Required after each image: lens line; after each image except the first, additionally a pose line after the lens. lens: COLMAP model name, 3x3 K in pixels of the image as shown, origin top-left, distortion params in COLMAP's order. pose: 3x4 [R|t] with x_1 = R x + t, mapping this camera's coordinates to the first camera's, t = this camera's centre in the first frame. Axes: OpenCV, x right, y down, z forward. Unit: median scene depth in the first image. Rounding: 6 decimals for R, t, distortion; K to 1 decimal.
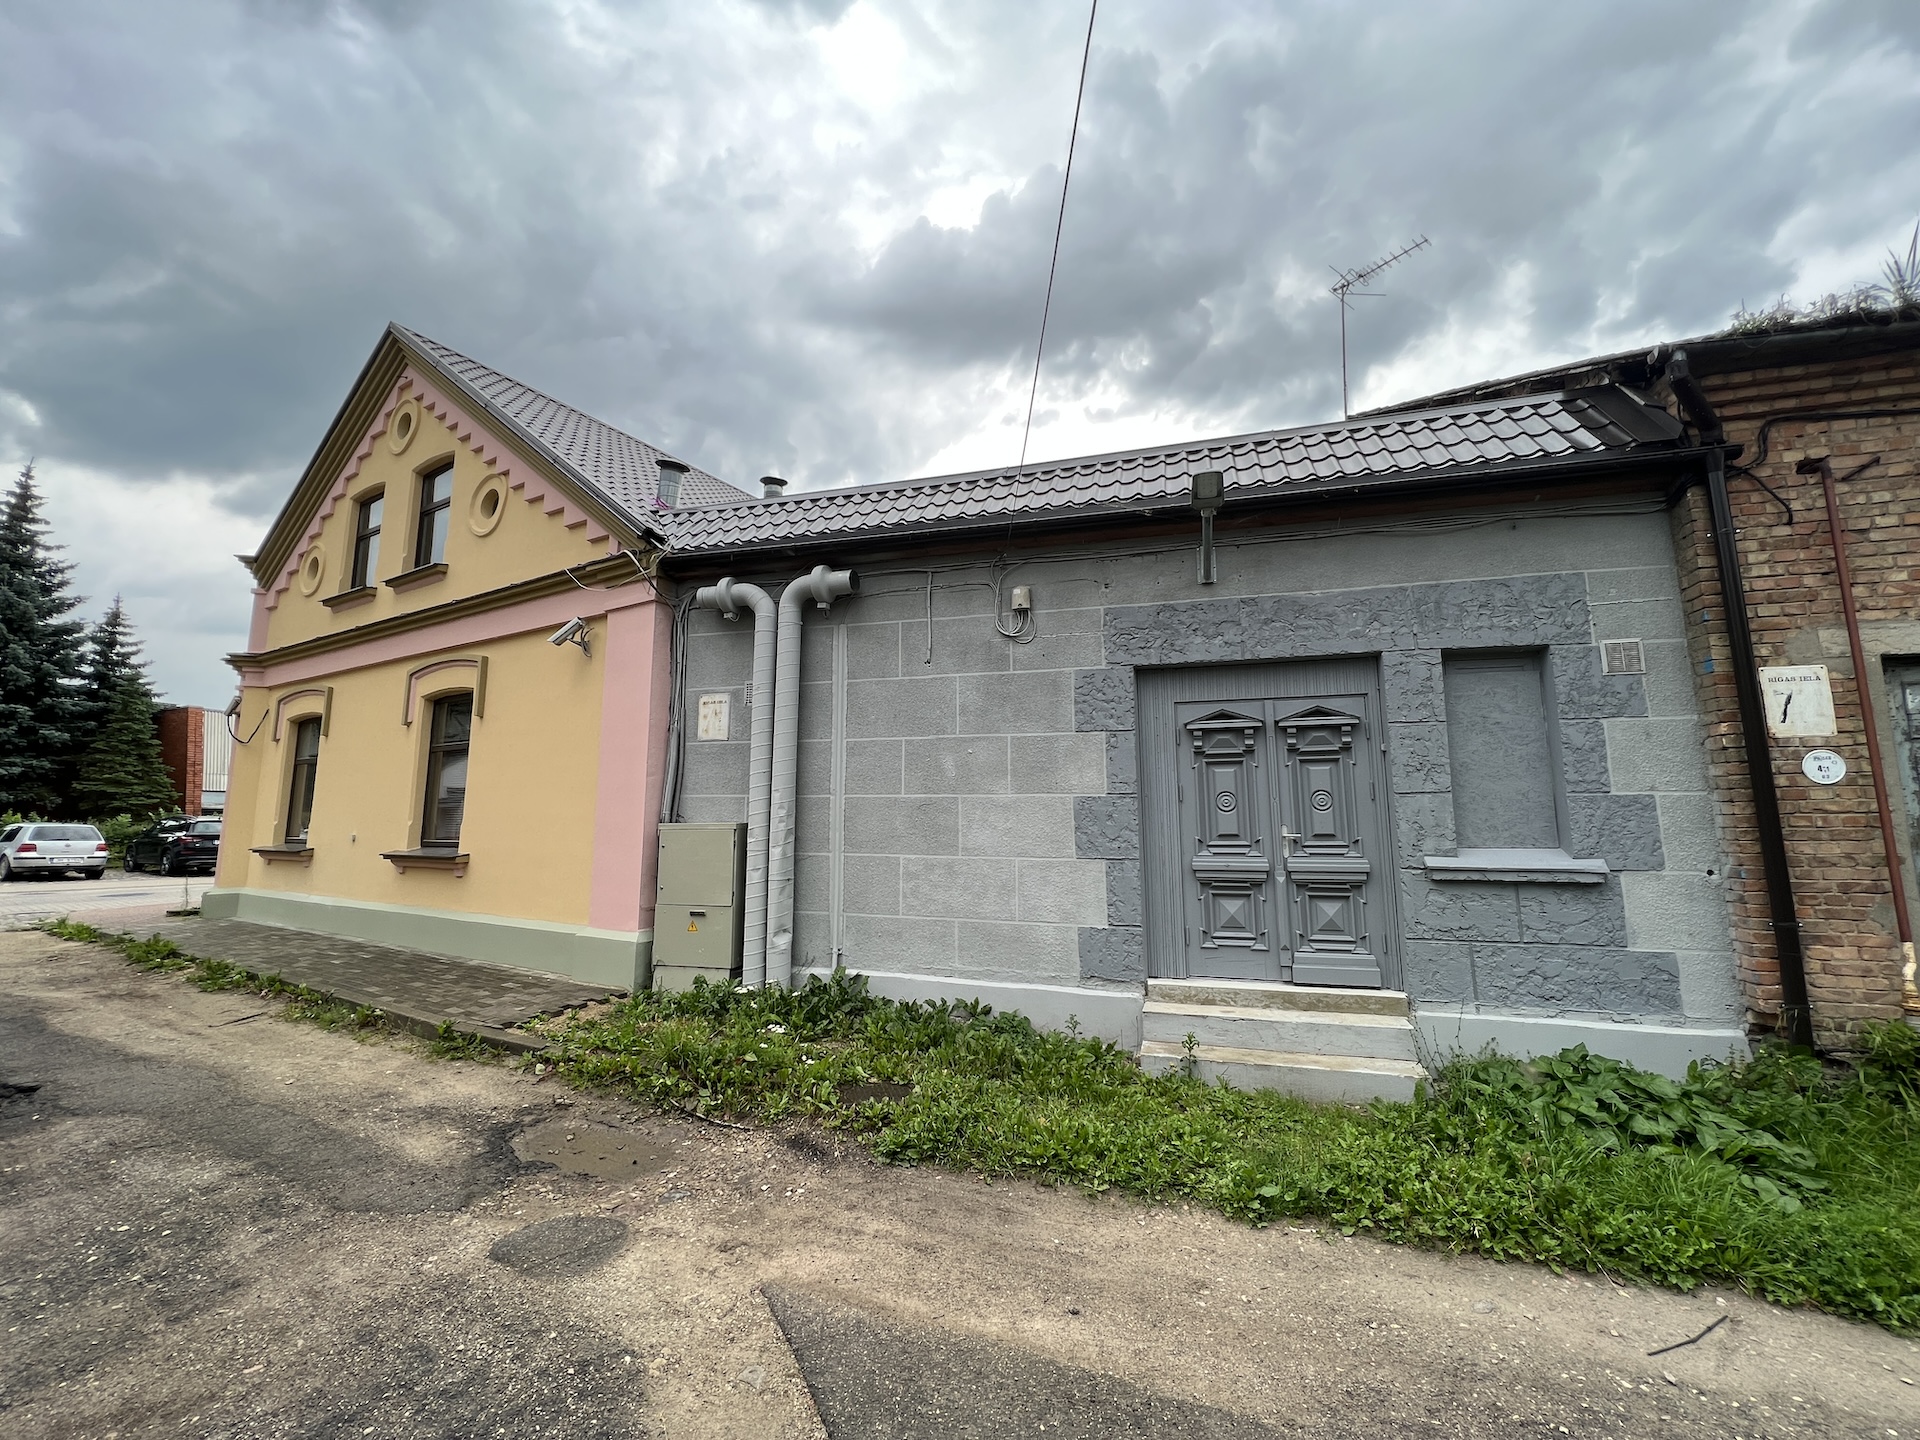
lens RADIAL K [[884.8, 0, 960.0], [0, 884.8, 720.0], [0, 0, 1]] dist [0.010243, -0.000066]
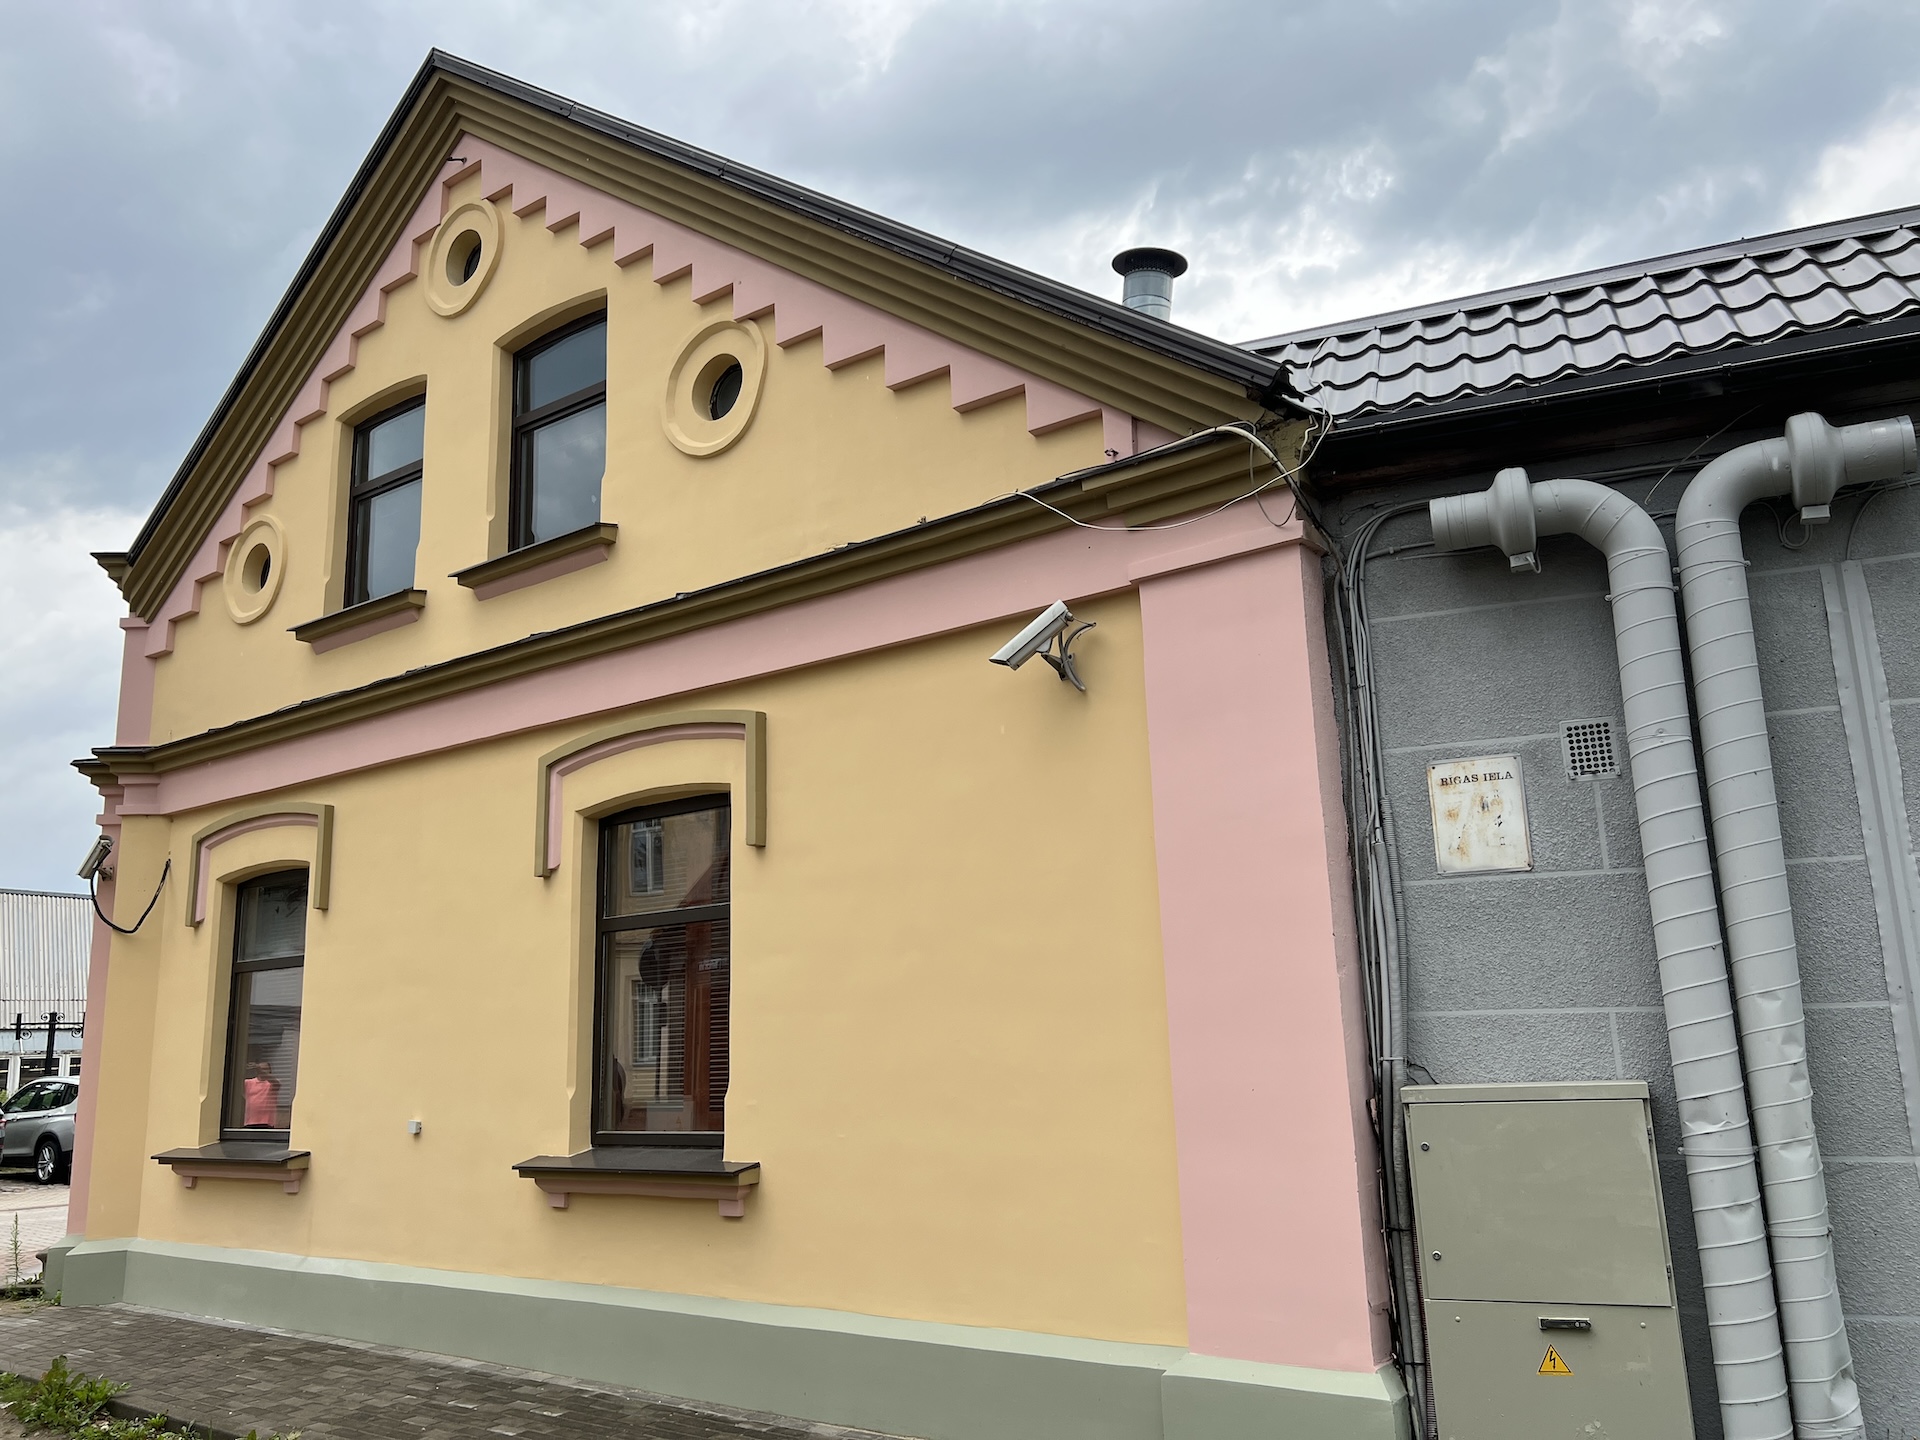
lens RADIAL K [[1460.0, 0, 960.0], [0, 1460.0, 720.0], [0, 0, 1]] dist [0.076909, -0.095362]
pose [[0.997552, -0.062252, -0.031867, -0.352634], [0.060175, 0.996232, -0.062448, -0.013324], [0.035634, 0.060378, 0.997539, 0.227024]]
